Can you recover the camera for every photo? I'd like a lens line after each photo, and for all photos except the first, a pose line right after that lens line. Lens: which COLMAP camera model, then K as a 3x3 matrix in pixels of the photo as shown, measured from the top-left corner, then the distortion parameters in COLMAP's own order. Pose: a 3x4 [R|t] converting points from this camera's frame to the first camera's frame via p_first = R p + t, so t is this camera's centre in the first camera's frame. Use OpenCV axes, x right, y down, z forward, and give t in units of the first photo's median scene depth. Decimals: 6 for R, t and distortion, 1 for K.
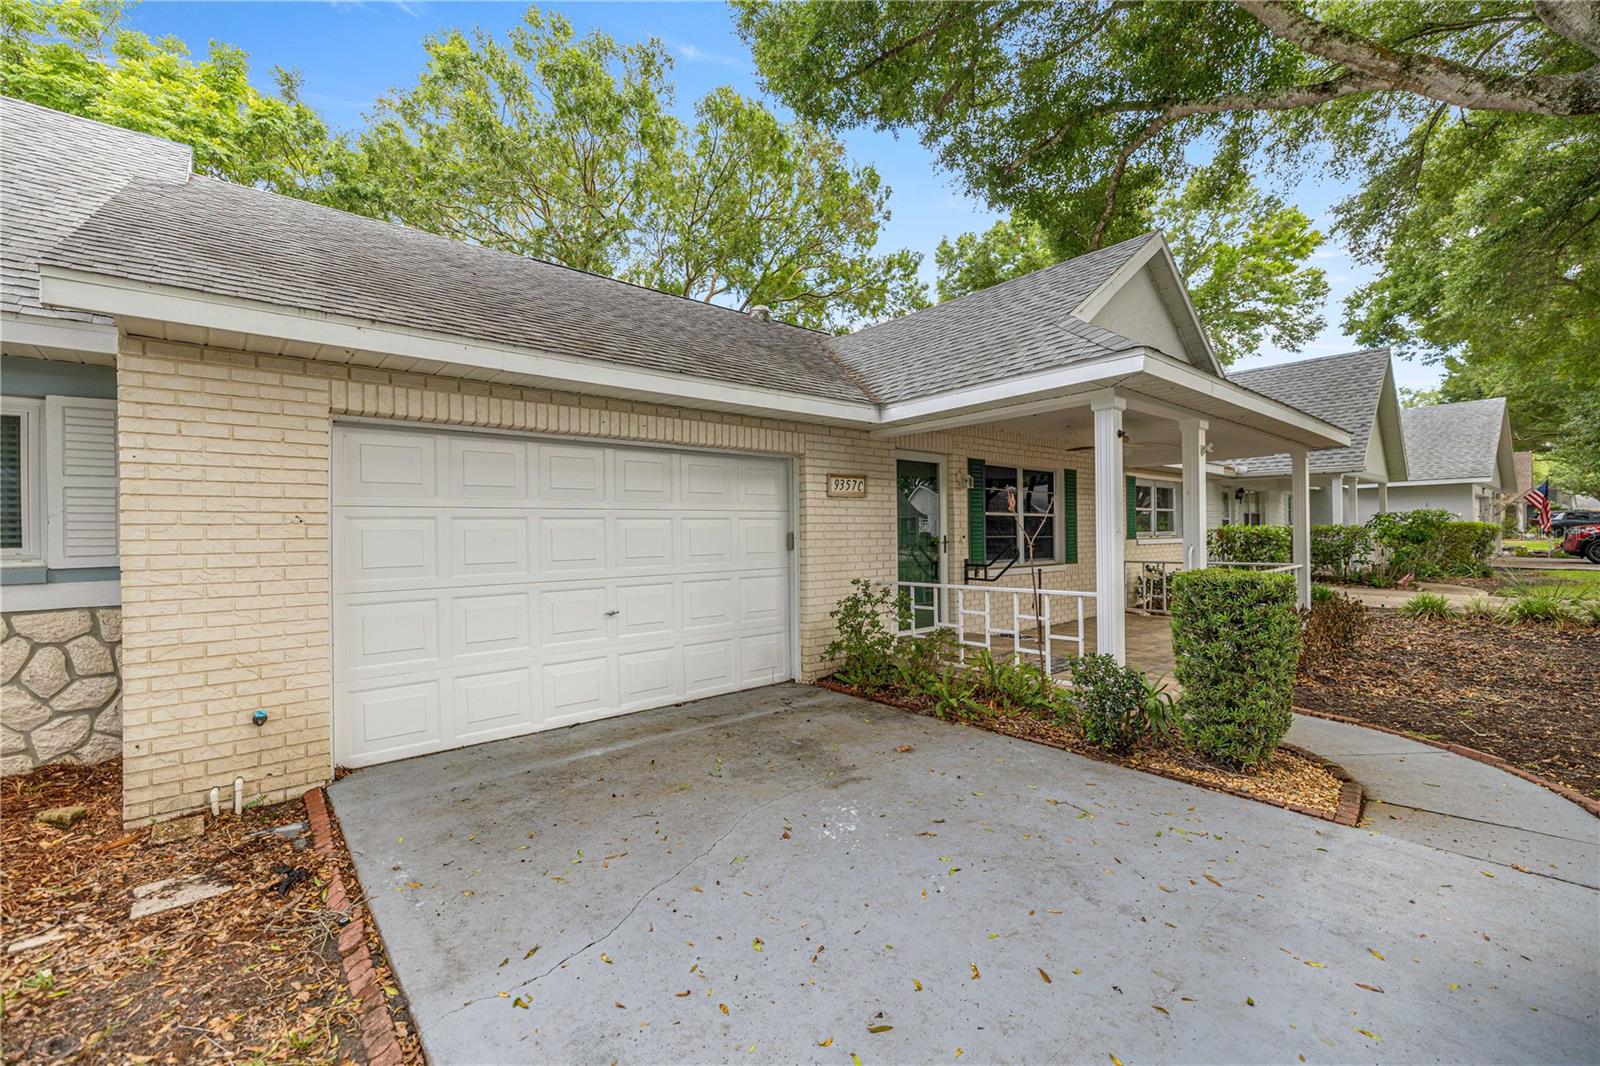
lens RADIAL K [[665.7, 0, 800.0], [0, 665.7, 533.0], [0, 0, 1]] dist [0.001833, 0.000231]
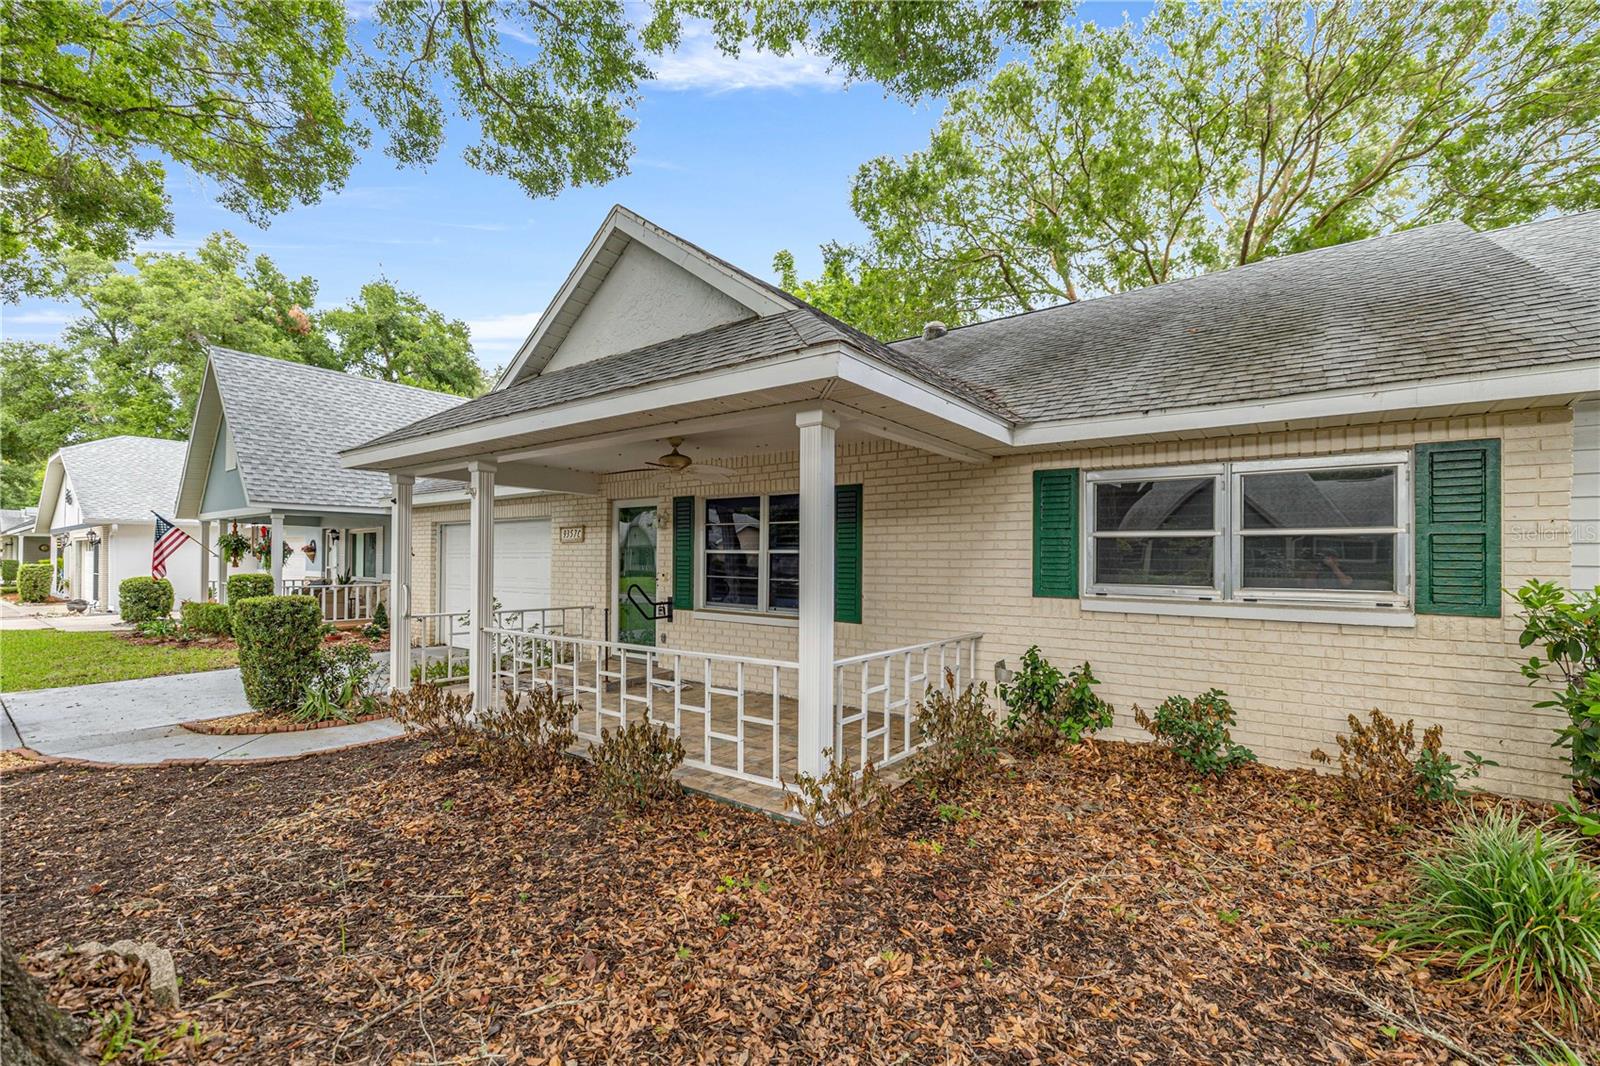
lens RADIAL K [[665.7, 0, 800.0], [0, 665.7, 533.0], [0, 0, 1]] dist [0.001833, 0.000231]
pose [[0.217414, -0.018681, -0.975901, 0.910705], [-0.000925, 0.999812, -0.019345, -0.027762], [0.976079, 0.005109, 0.217356, 0.690643]]
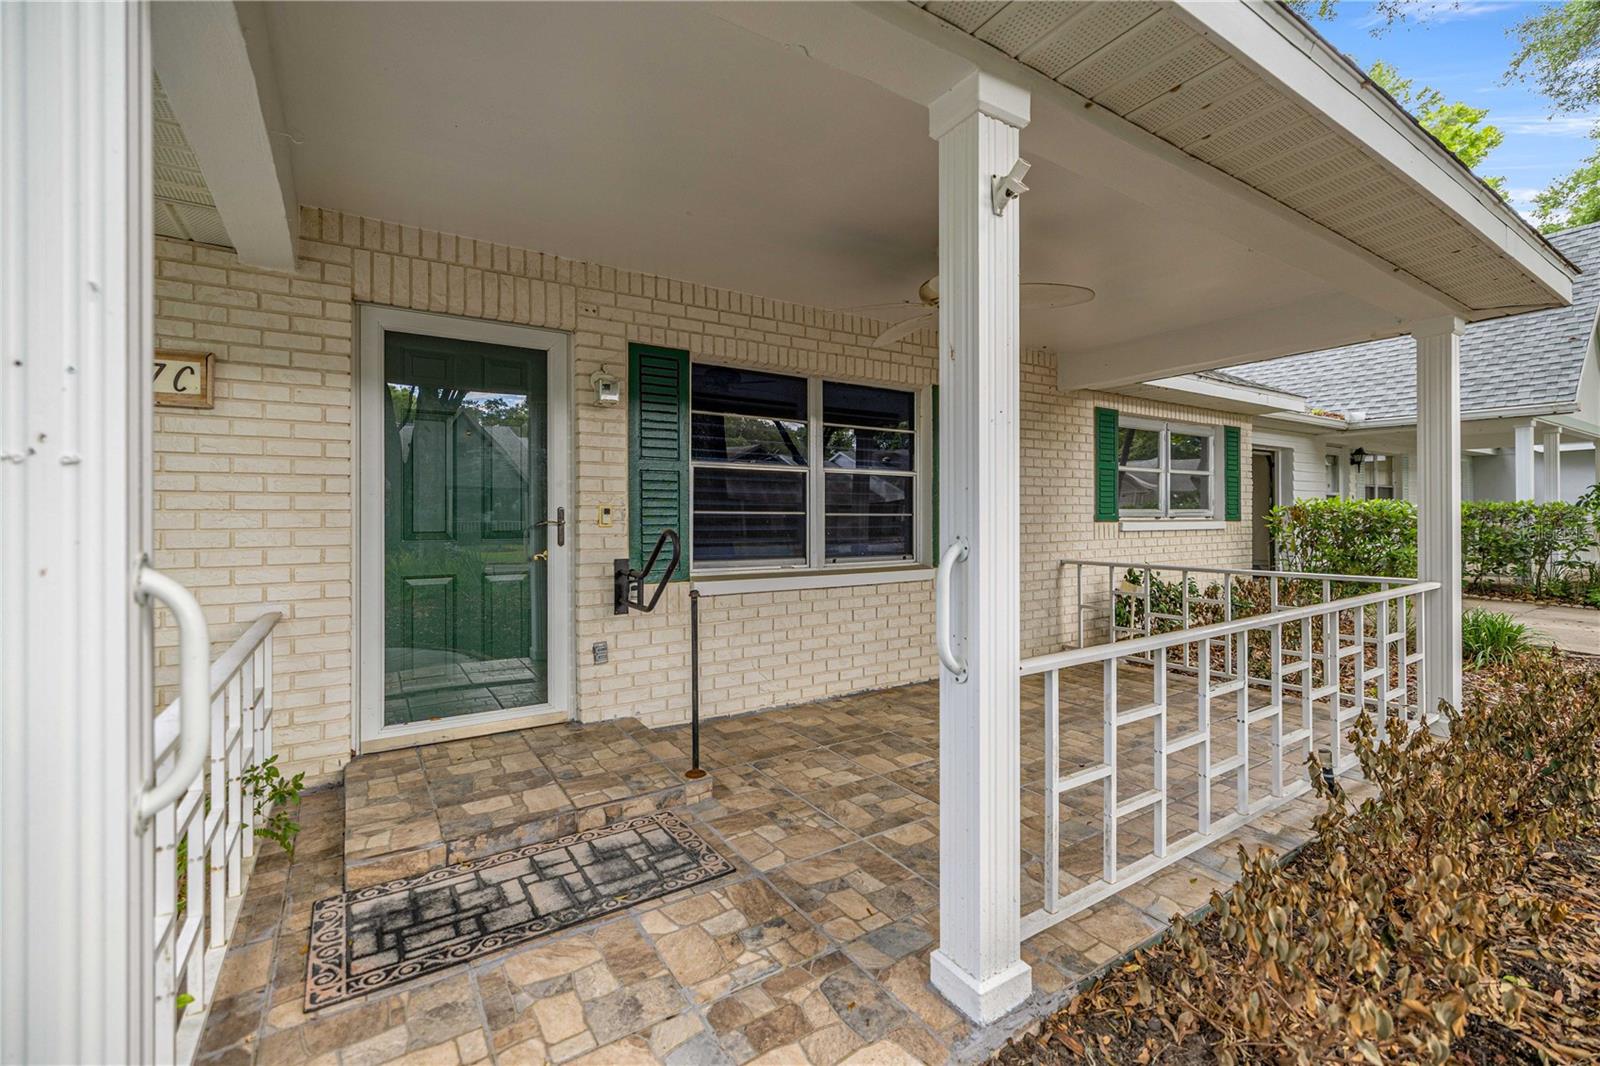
lens RADIAL K [[683.1, 0, 792.3], [0, 683.1, 516.2], [0, 0, 1]] dist [0.002294, 0.000330]
pose [[0.990734, 0.006091, -0.135682, 0.306807], [-0.006034, 0.999981, 0.000832, 0.005778], [0.135685, -0.000006, 0.990752, 0.387687]]
